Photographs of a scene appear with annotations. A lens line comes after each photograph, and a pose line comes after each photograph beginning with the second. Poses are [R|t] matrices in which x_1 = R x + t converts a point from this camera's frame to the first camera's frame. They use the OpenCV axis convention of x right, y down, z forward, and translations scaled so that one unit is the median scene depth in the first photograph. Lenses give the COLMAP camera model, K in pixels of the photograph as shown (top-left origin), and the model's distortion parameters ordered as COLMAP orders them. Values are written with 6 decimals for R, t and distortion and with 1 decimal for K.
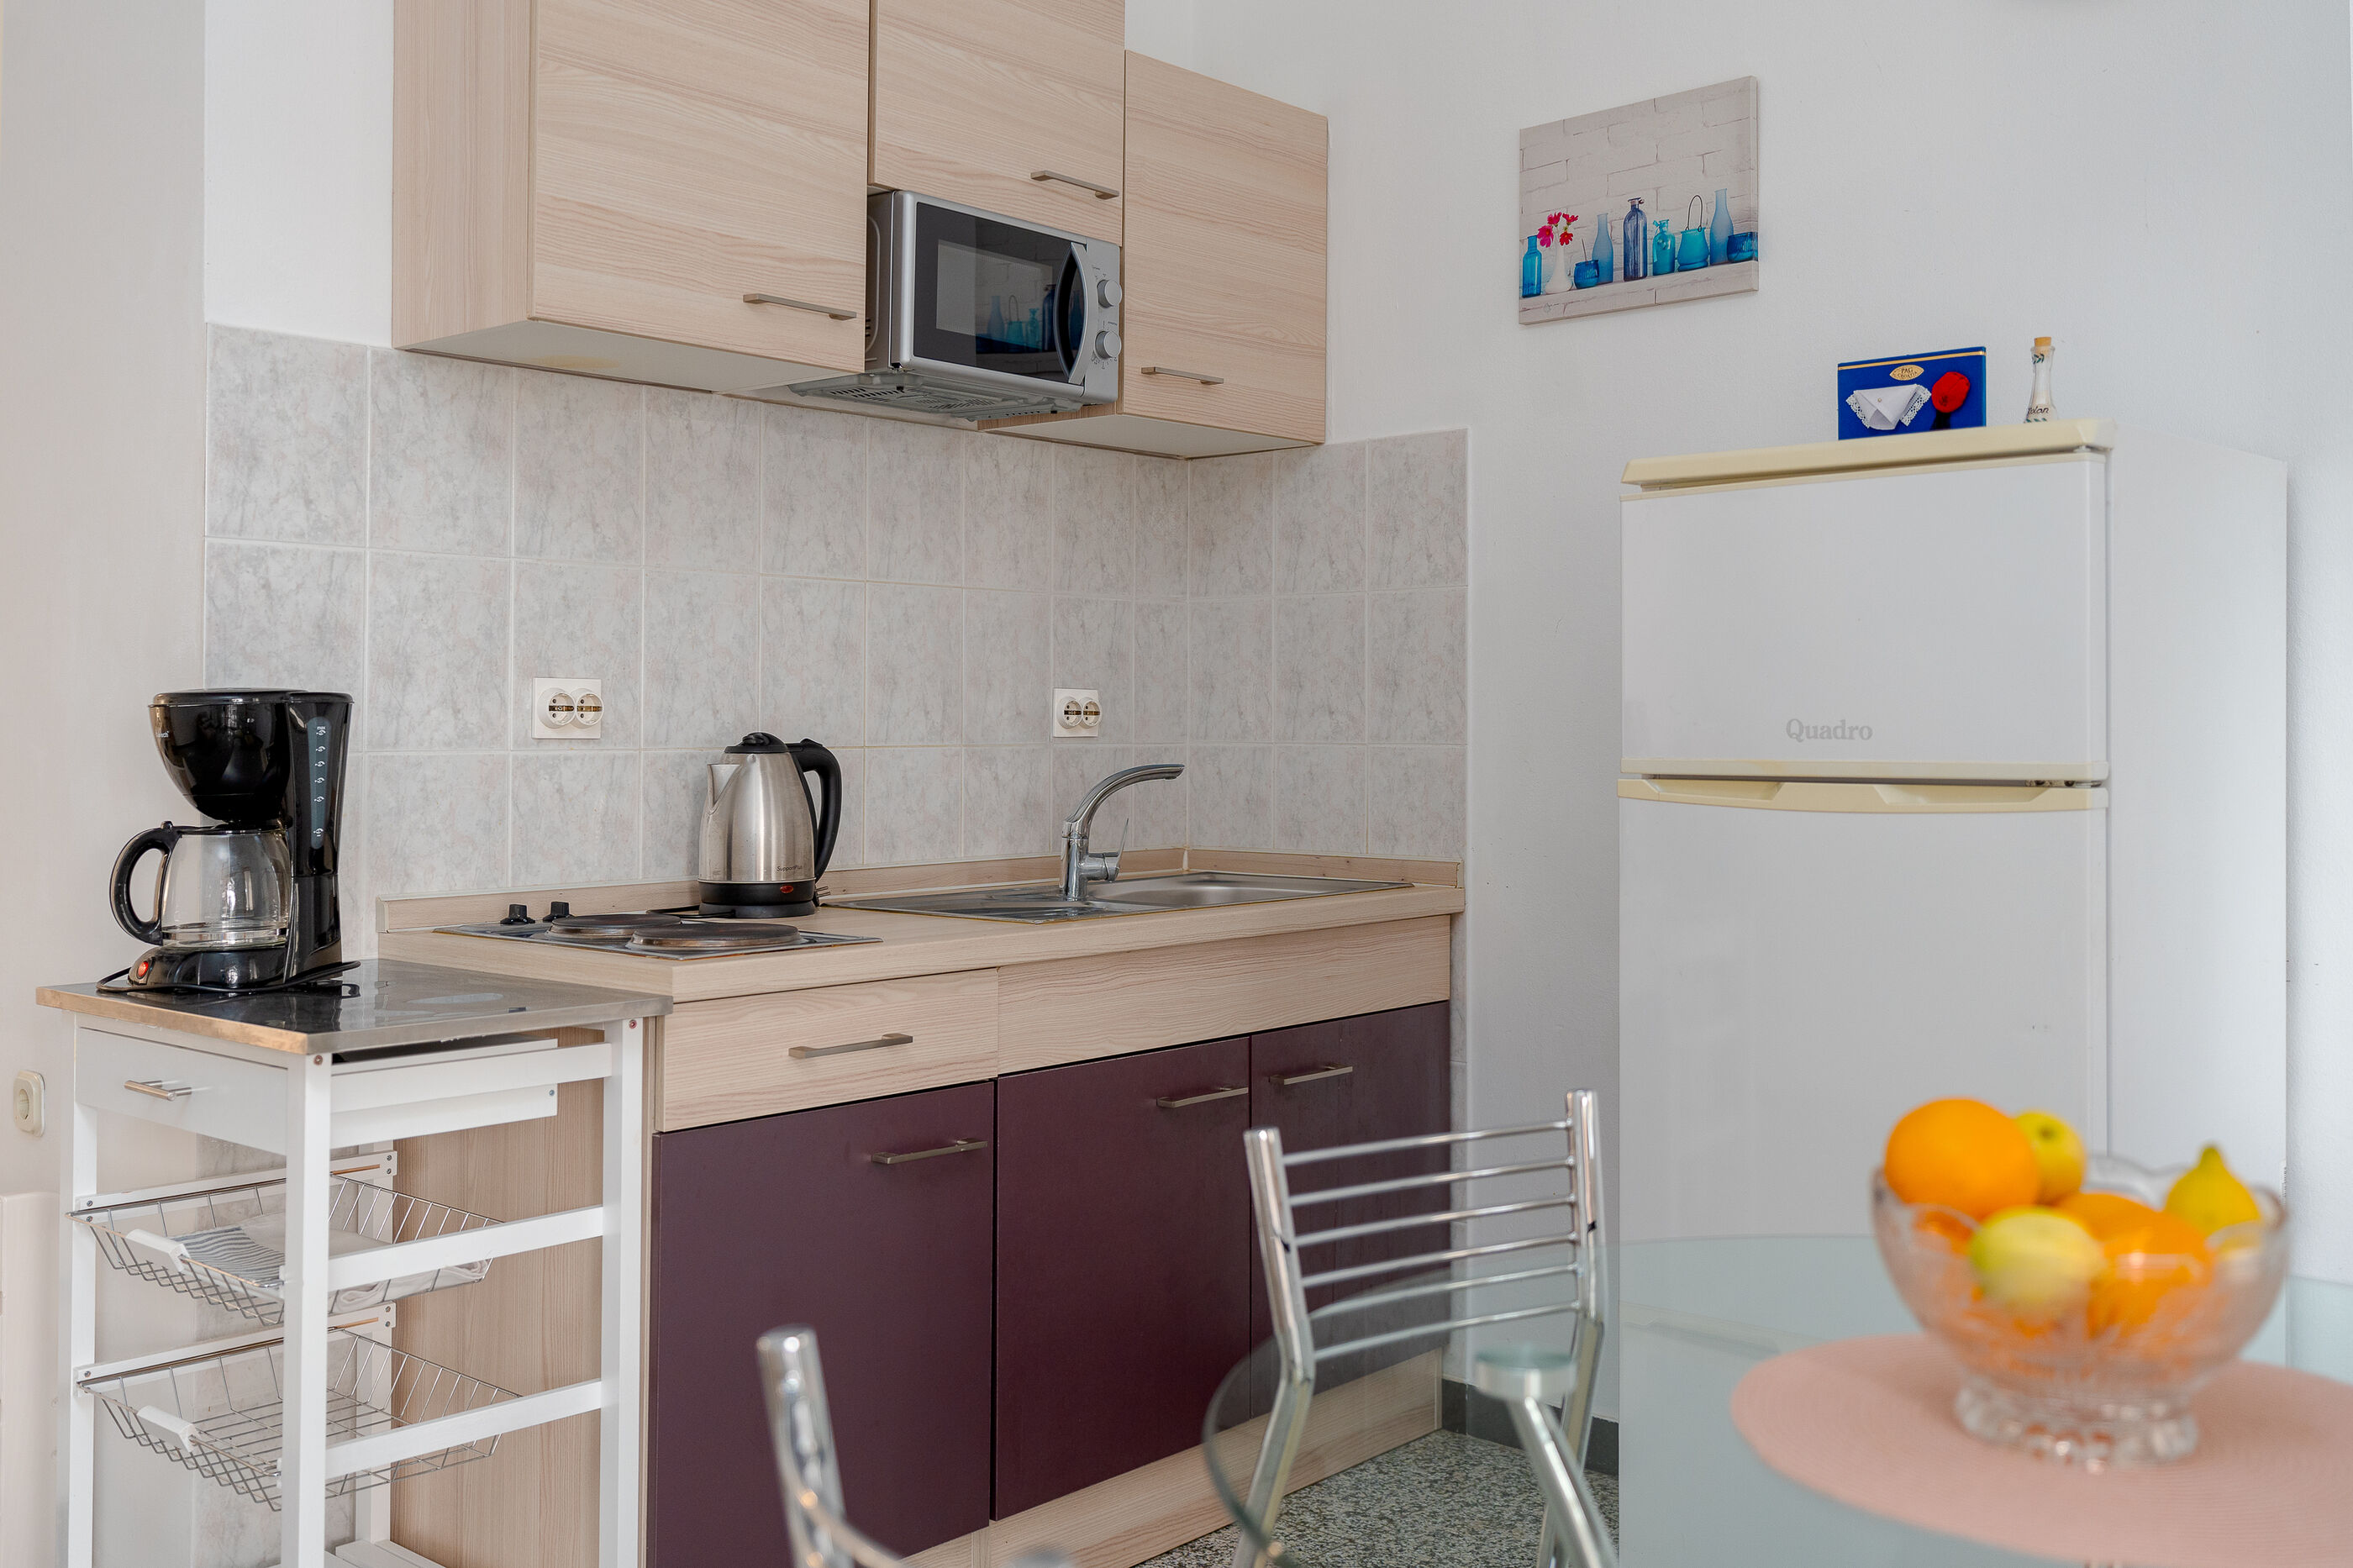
lens RADIAL K [[2151.9, 0, 1188.6], [0, 2151.9, 700.0], [0, 0, 1]] dist [0.010279, 0.005538]
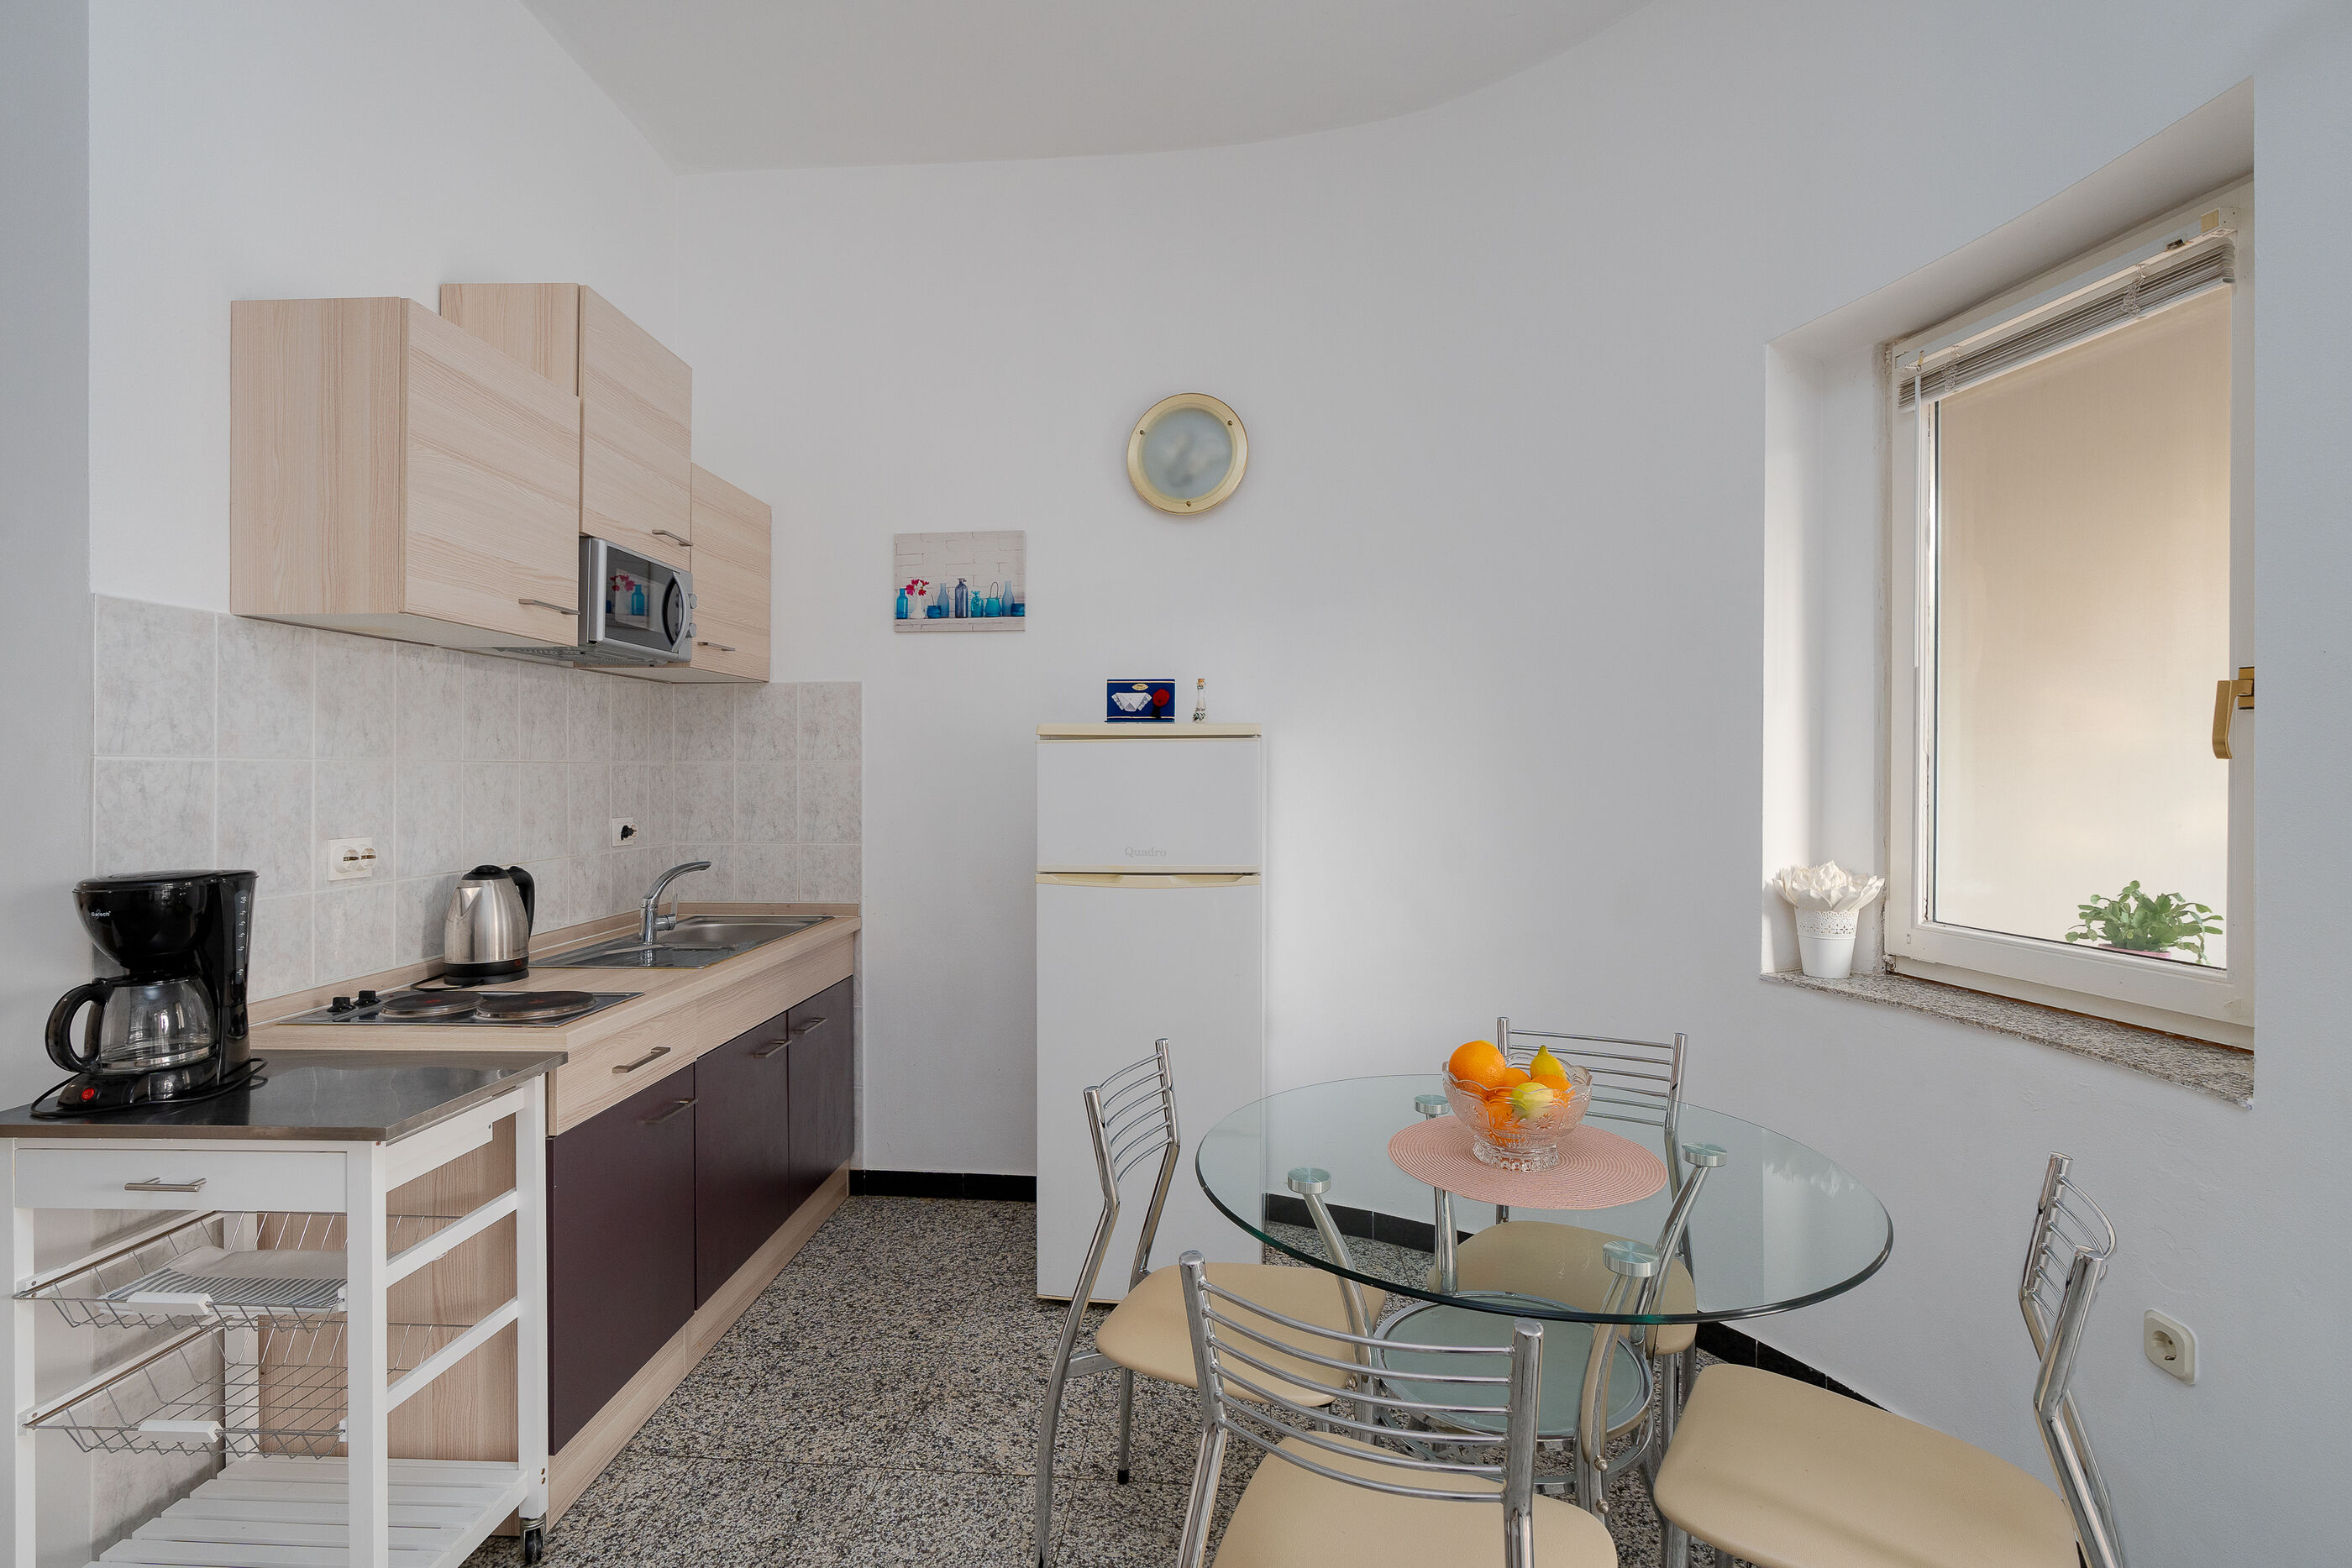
lens RADIAL K [[1085.1, 0, 1135.4], [0, 1085.1, 767.7], [0, 0, 1]] dist [-0.002347, 0.000481]
pose [[0.795695, -0.005977, 0.605668, -0.311706], [-0.000003, 0.999951, 0.009872, -0.066589], [-0.605697, -0.007857, 0.795657, 0.076596]]
